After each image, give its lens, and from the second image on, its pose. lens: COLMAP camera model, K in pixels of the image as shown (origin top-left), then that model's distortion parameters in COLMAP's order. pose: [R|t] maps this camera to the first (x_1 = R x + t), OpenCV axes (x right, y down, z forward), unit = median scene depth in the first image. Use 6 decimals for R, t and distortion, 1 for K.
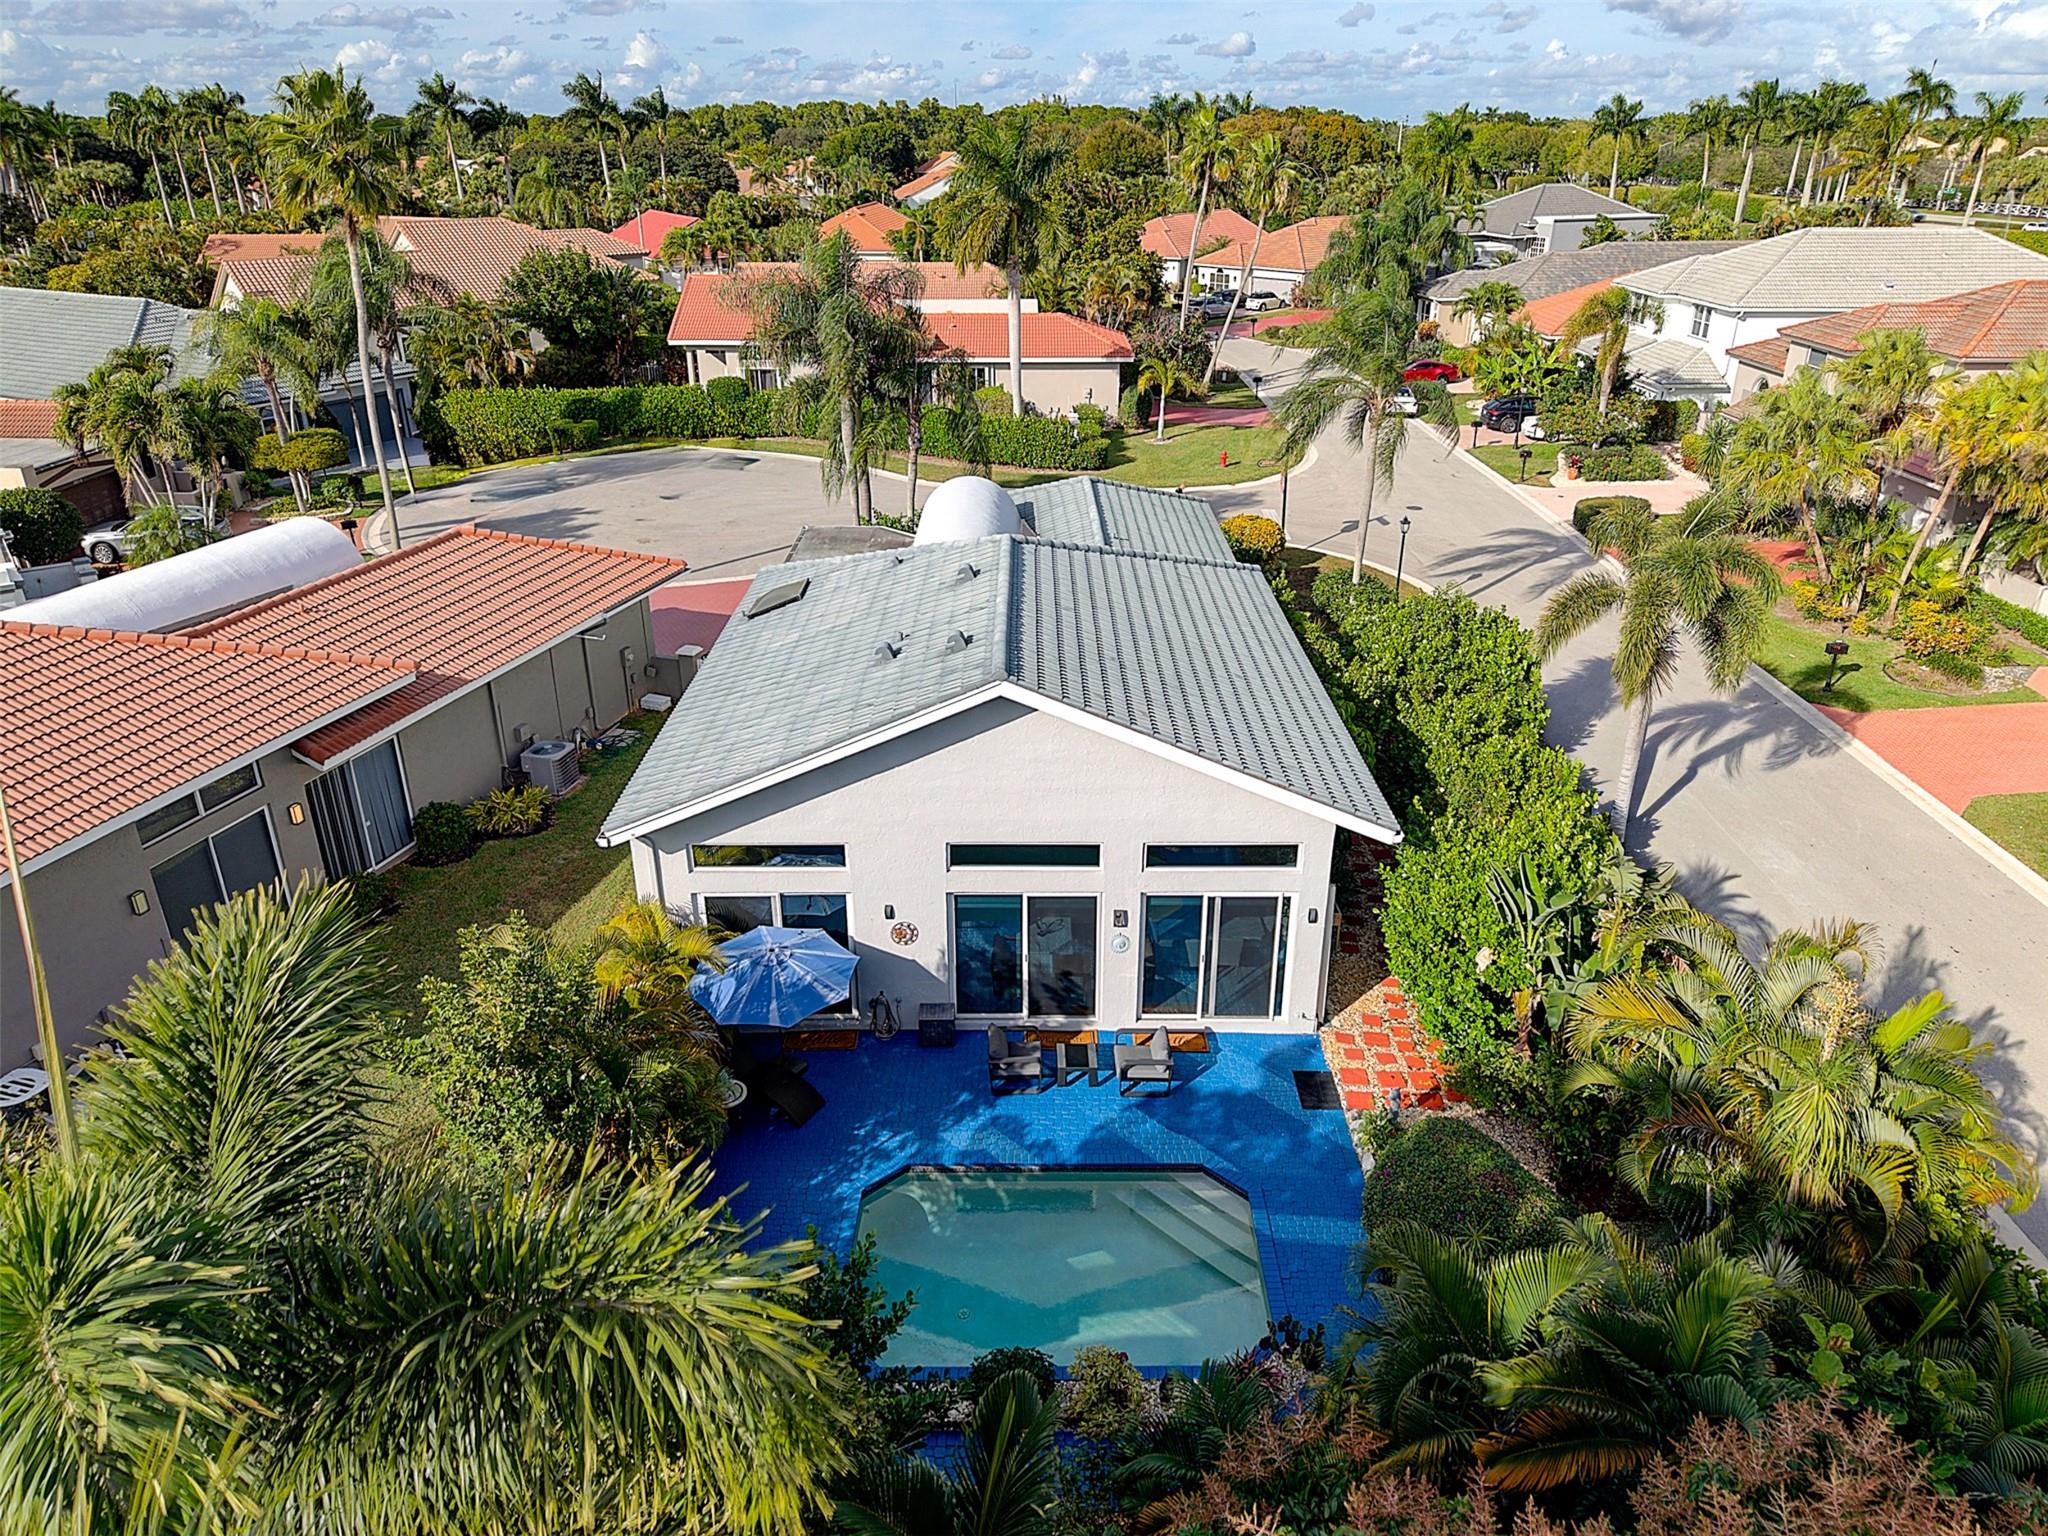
lens RADIAL K [[1364.2, 0, 1024.0], [0, 1364.2, 768.0], [0, 0, 1]] dist [-0.000355, -0.001842]
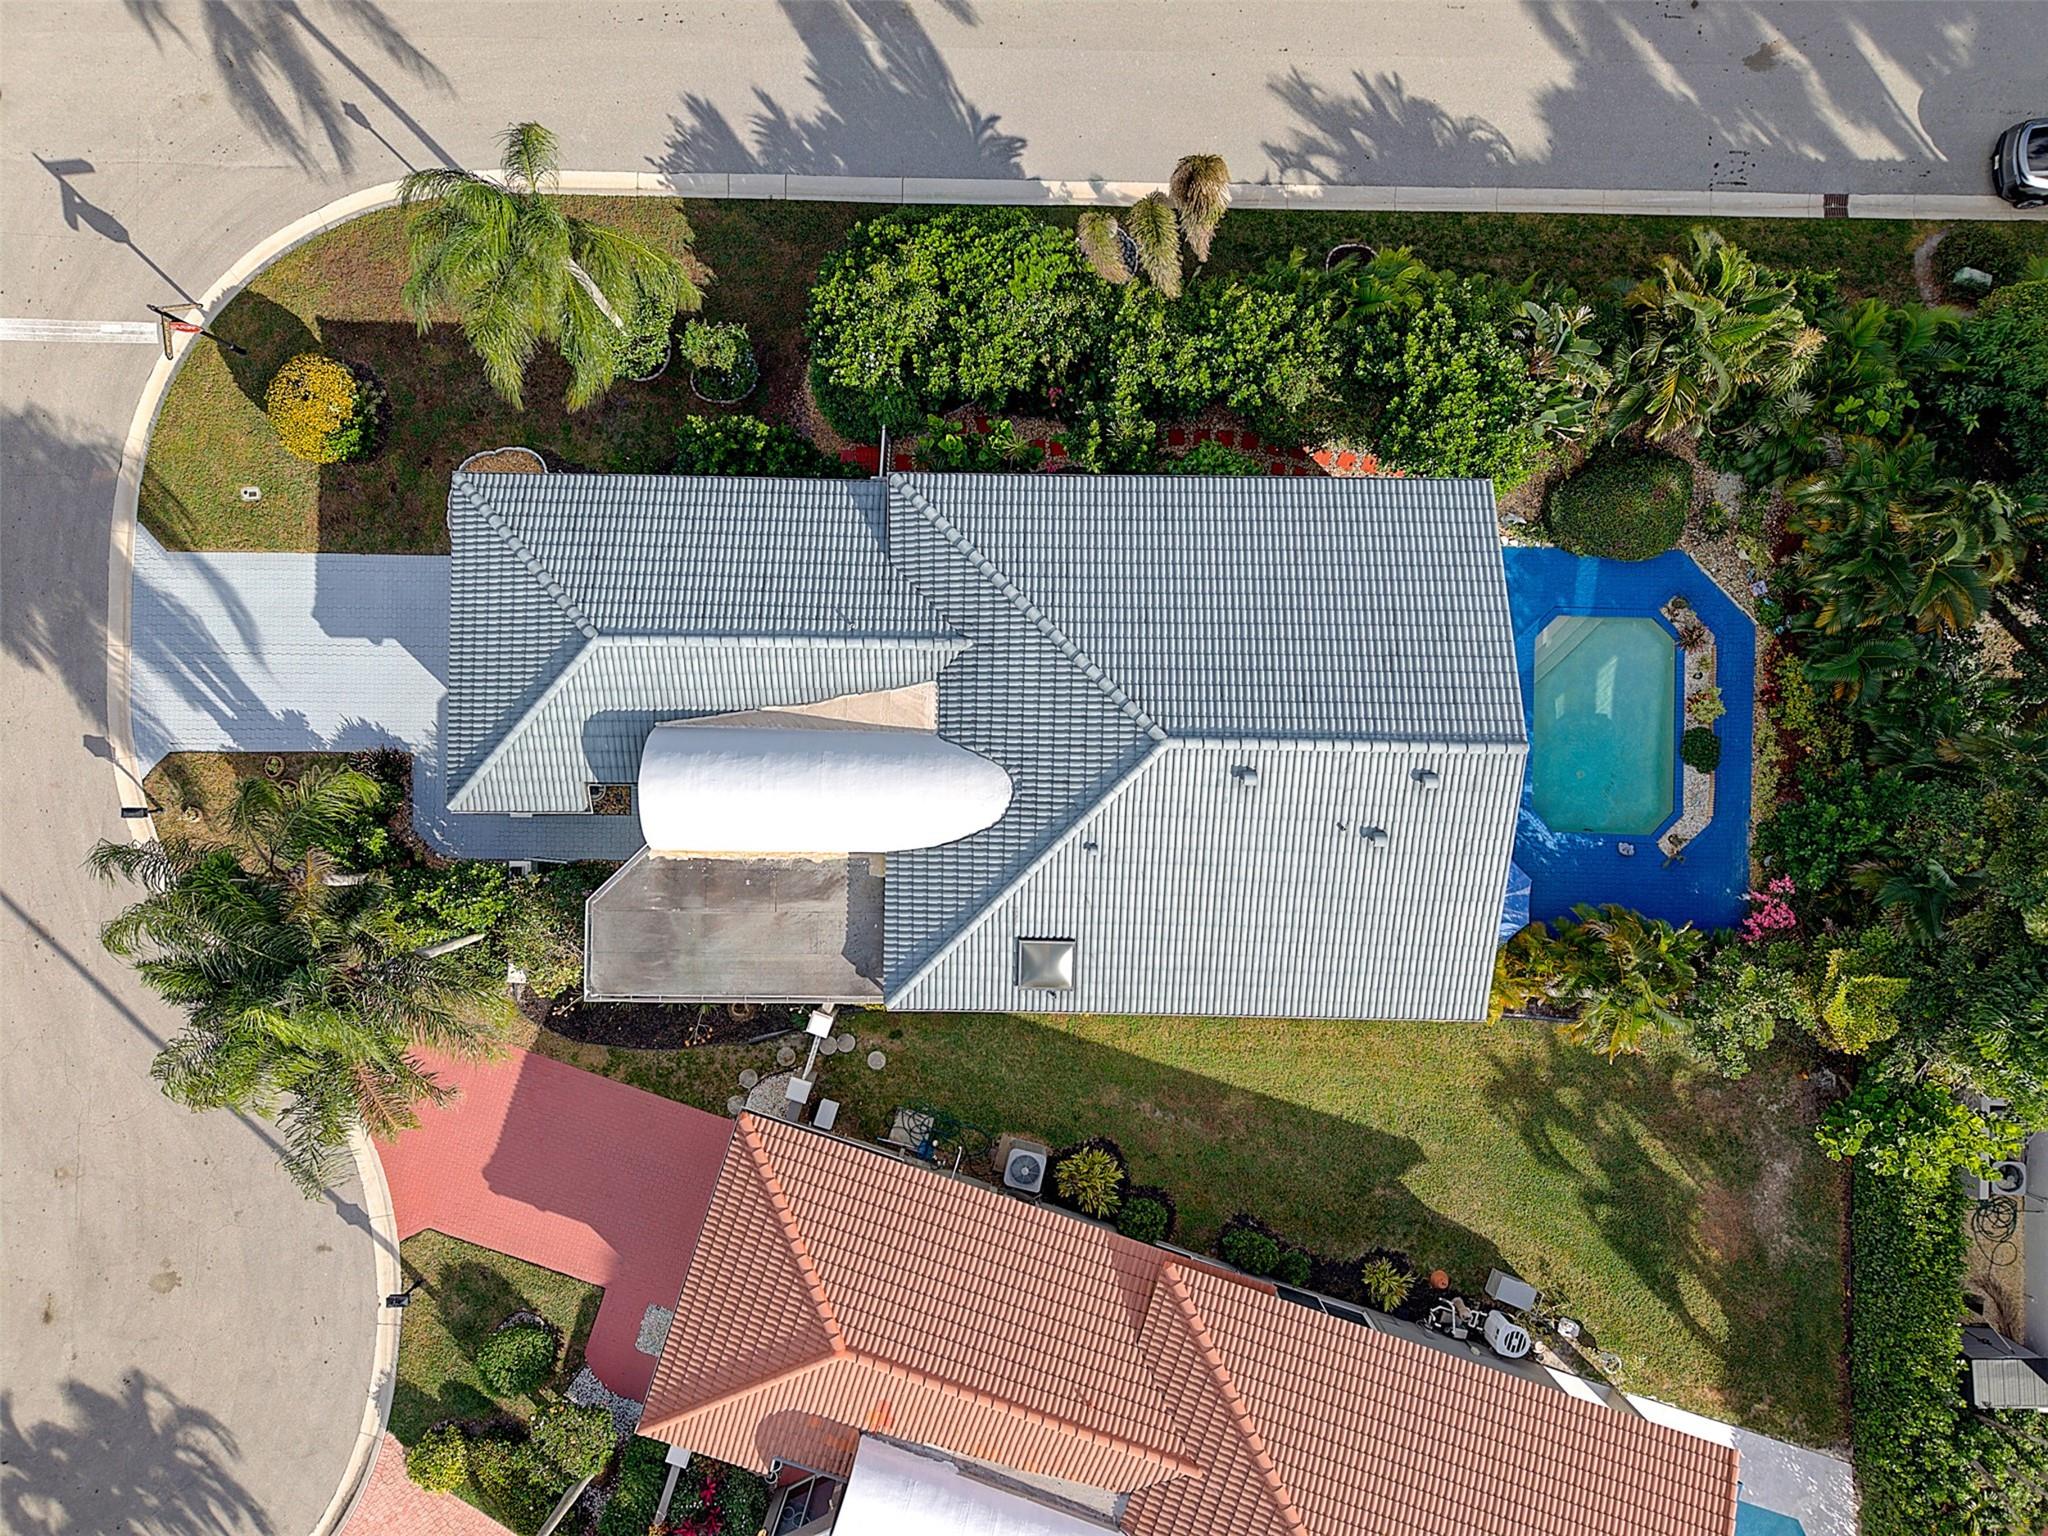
lens RADIAL K [[1369.3, 0, 1024.0], [0, 1369.3, 768.0], [0, 0, 1]] dist [0.019933, -0.020184]
pose [[0.017663, -0.999843, 0.001731, -0.032085], [0.413959, 0.008889, 0.910252, -1.208305], [-0.910124, -0.015361, 0.414051, 0.655103]]
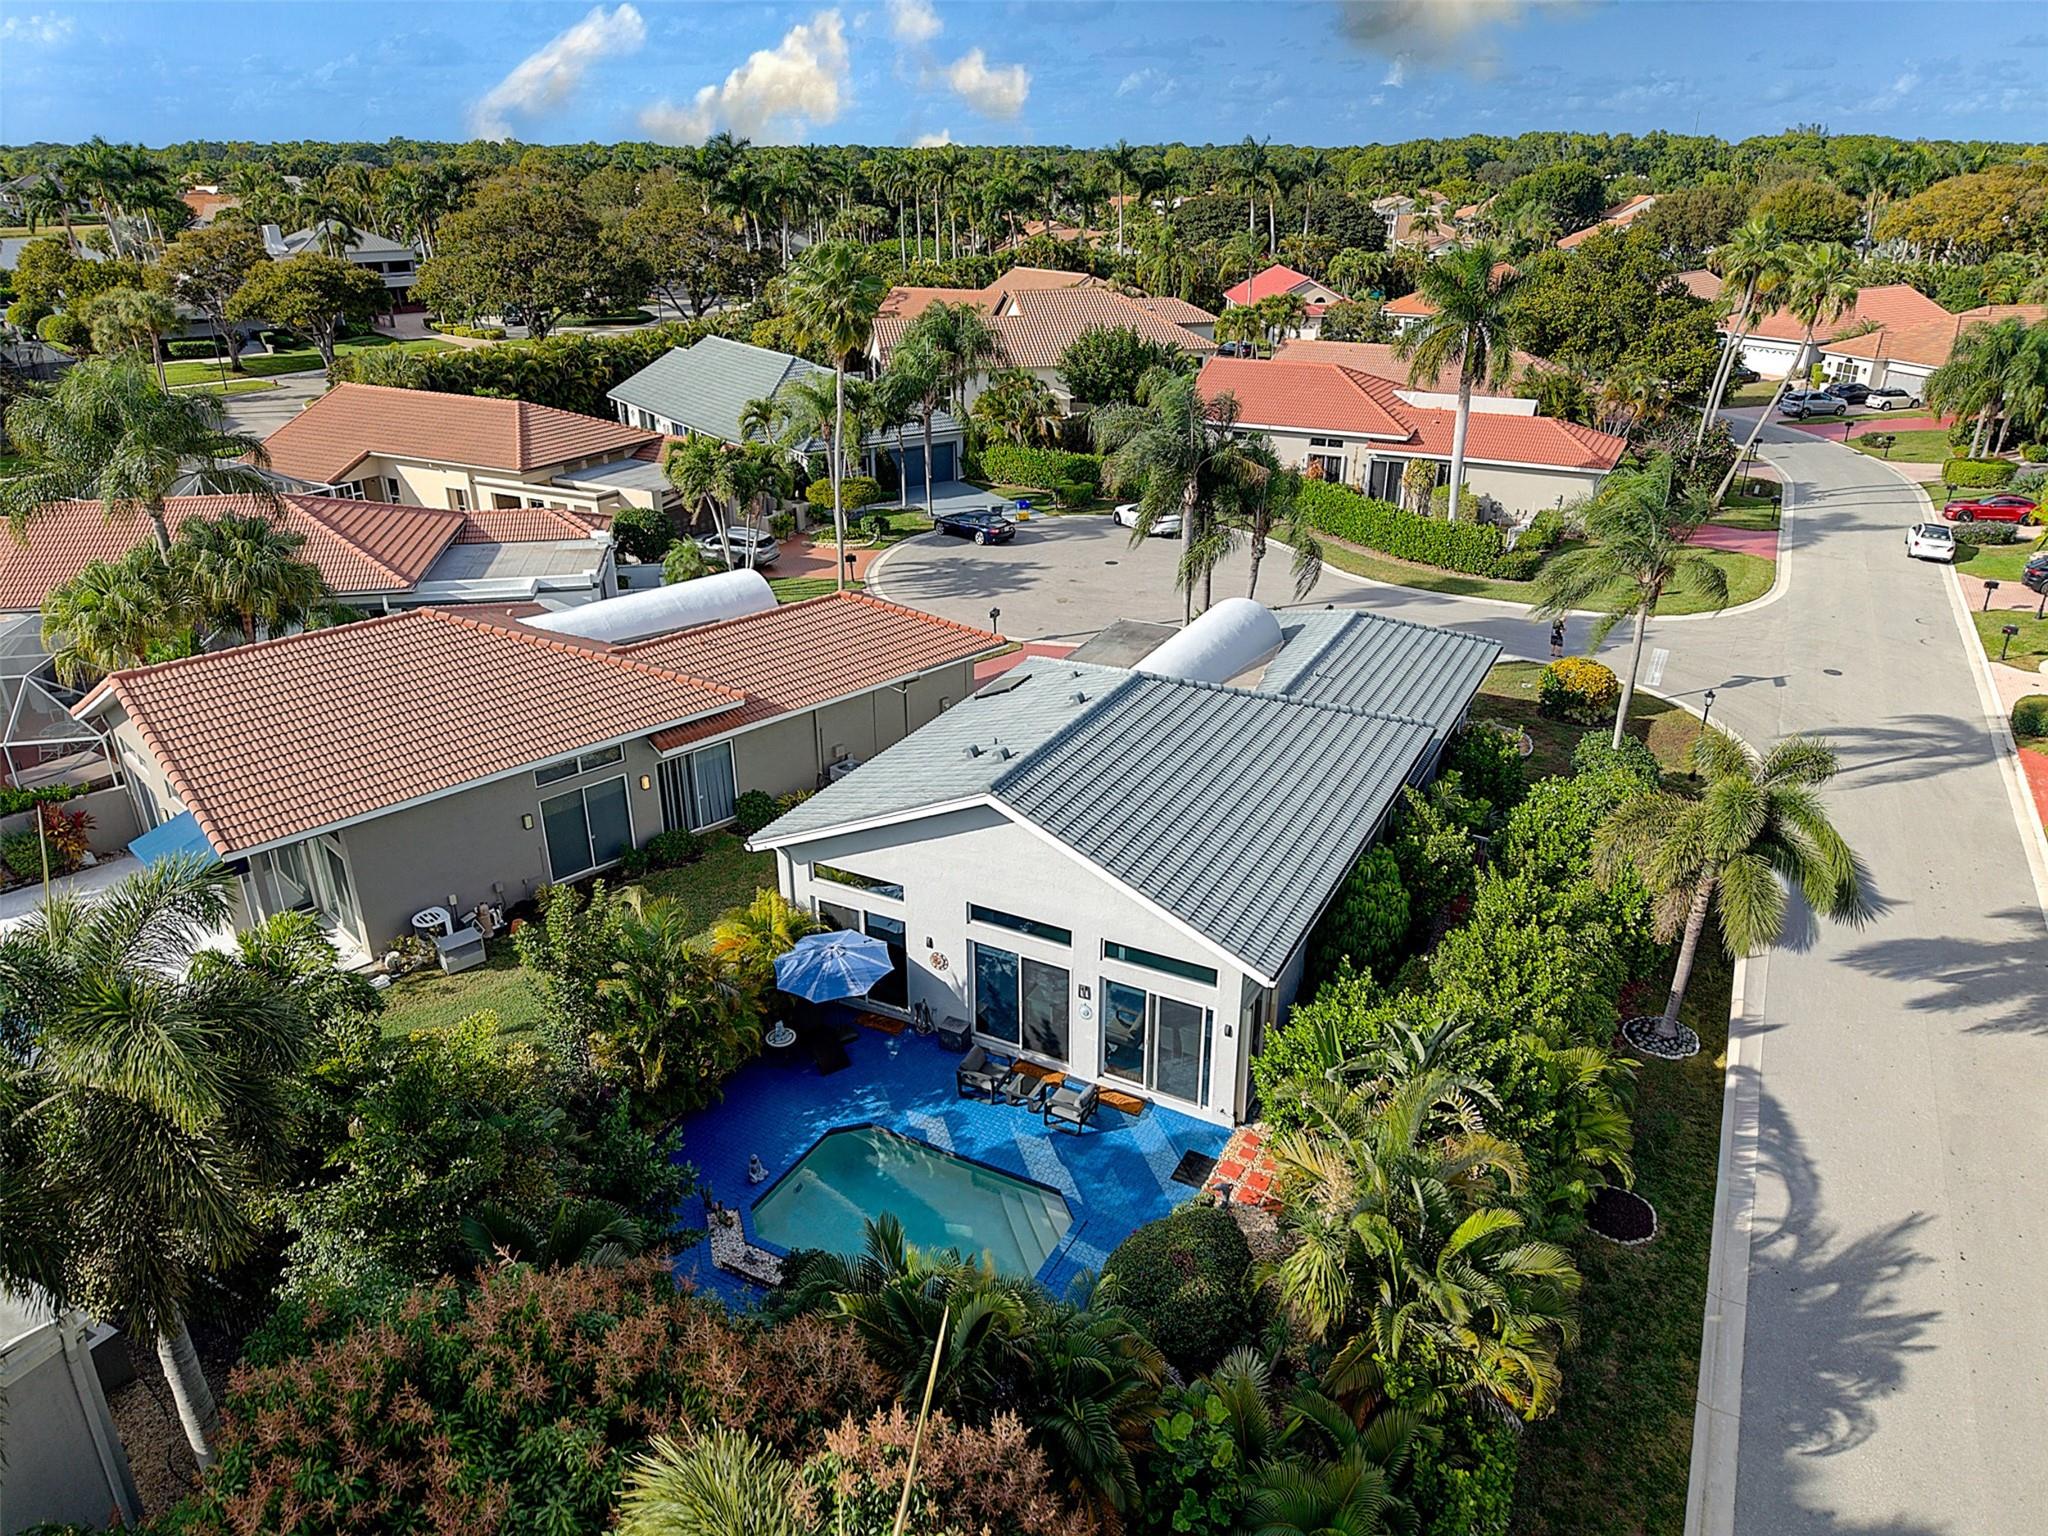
lens RADIAL K [[1369.3, 0, 1024.0], [0, 1369.3, 768.0], [0, 0, 1]] dist [0.019933, -0.020184]
pose [[0.883467, 0.188145, -0.429055, 0.453634], [-0.193638, 0.980575, 0.031273, -0.105799], [0.426604, 0.055452, 0.902737, -0.162797]]
